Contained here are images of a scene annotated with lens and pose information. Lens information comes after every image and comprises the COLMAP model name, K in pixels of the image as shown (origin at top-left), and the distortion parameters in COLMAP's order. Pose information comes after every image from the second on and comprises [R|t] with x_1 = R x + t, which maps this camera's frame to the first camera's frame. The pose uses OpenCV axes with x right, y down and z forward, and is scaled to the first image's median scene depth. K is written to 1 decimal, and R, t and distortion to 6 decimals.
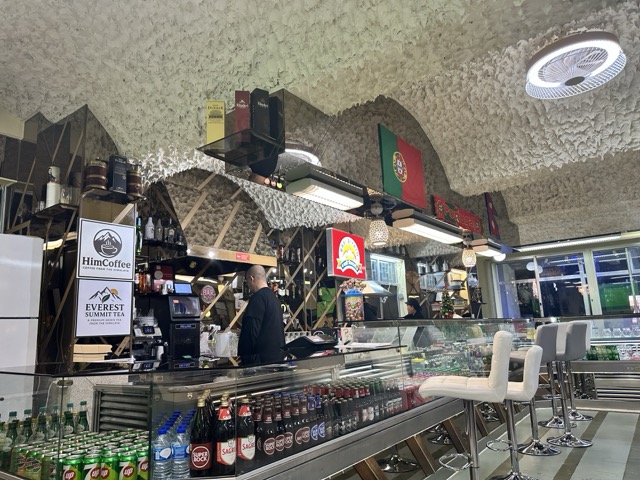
lens RADIAL K [[454.3, 0, 320.2], [0, 454.3, 239.7], [0, 0, 1]] dist [0.048851, -0.036597]
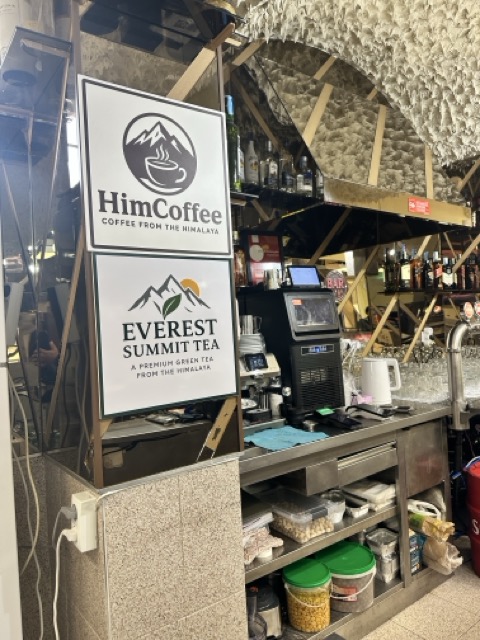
lens RADIAL K [[454.3, 0, 241.1], [0, 454.3, 320.0], [0, 0, 1]] dist [0.048851, -0.036597]
pose [[0.962327, -0.012674, -0.271598, -0.304090], [0.065726, 0.980132, 0.187142, 0.072221], [0.263830, -0.197943, 0.944040, 0.645635]]
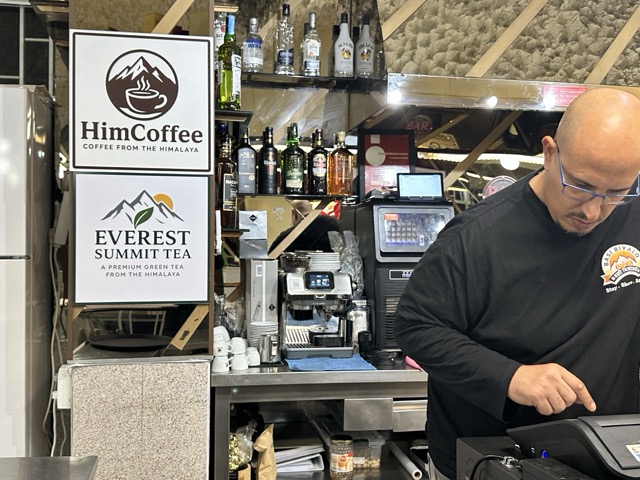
lens RADIAL K [[674.8, 0, 319.6], [0, 674.8, 241.0], [0, 0, 1]] dist [0.071055, 0.000000]
pose [[0.744186, 0.044744, -0.666472, 0.072736], [0.092715, 0.981177, 0.169399, 0.056748], [0.661506, -0.187856, 0.726030, 0.627768]]
